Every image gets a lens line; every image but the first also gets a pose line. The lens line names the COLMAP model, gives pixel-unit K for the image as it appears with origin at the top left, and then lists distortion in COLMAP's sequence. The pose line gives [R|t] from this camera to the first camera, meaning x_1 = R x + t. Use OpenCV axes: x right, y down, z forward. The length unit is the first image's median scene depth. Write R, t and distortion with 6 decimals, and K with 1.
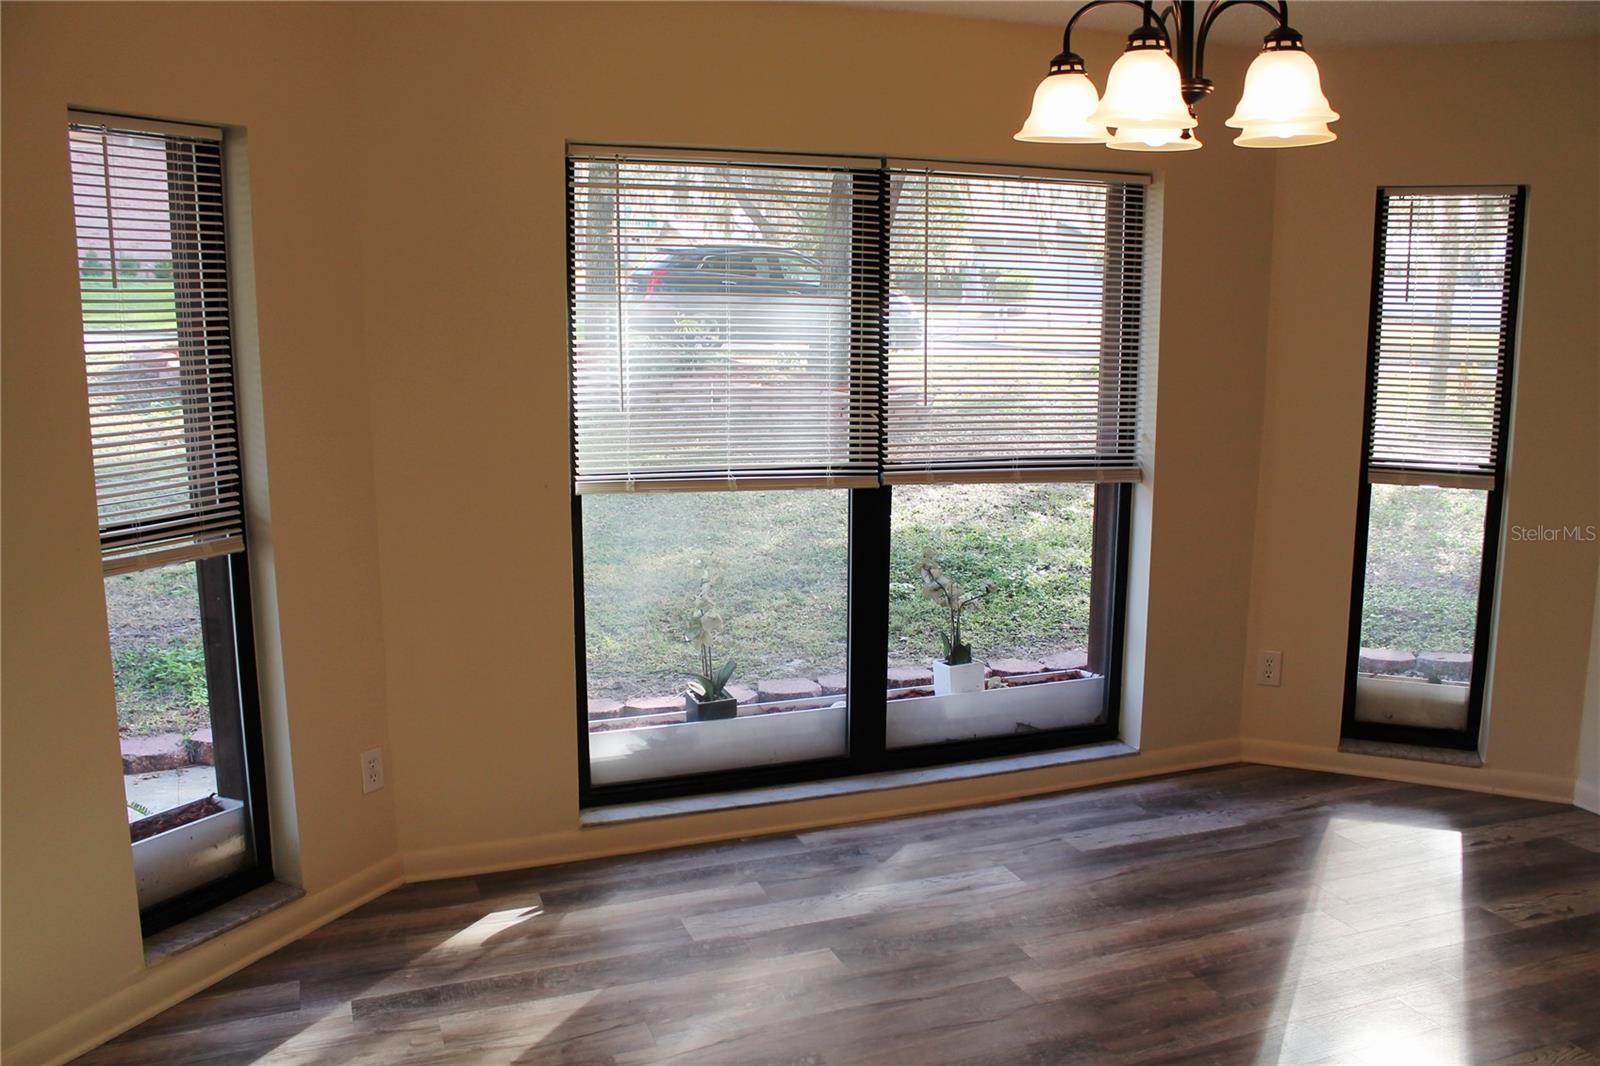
lens RADIAL K [[1314.8, 0, 800.0], [0, 1314.8, 533.0], [0, 0, 1]] dist [-0.151329, 0.112201]
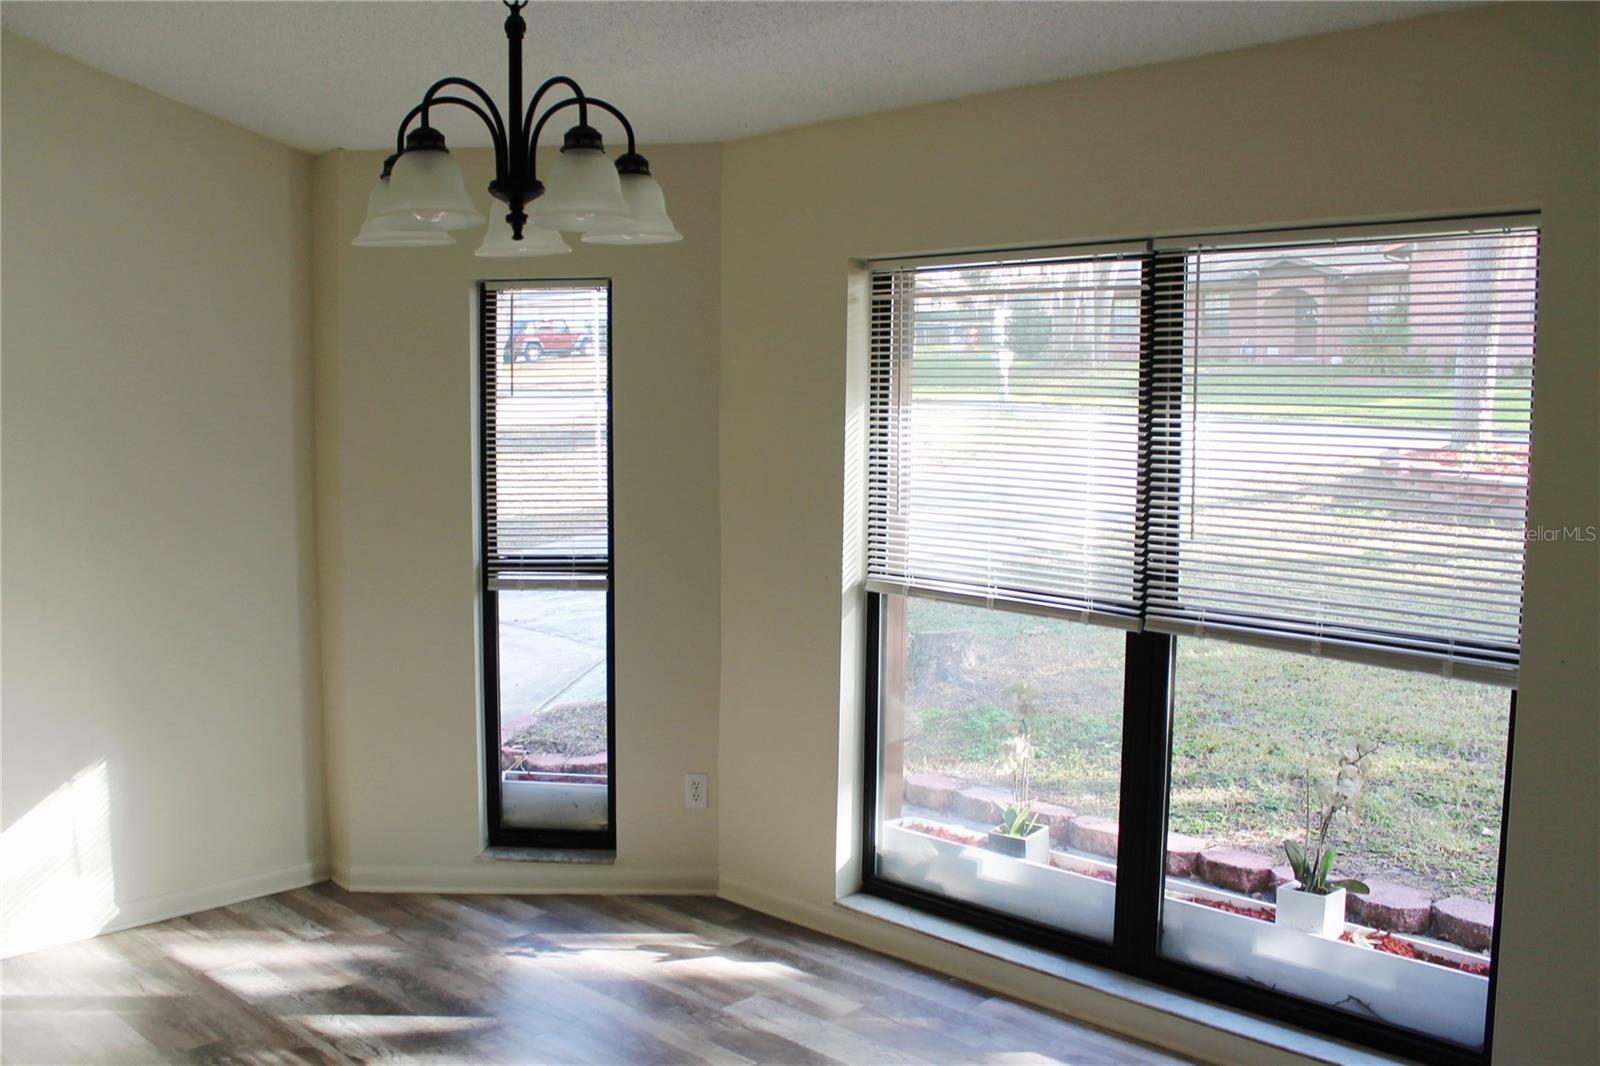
lens RADIAL K [[1380.9, 0, 804.2], [0, 1380.9, 545.5], [0, 0, 1]] dist [-0.169198, 0.154236]
pose [[0.457511, 0.087332, -0.884905, 0.689319], [-0.162544, 0.986611, 0.013331, -0.062263], [0.874222, 0.137737, 0.465580, 0.384971]]
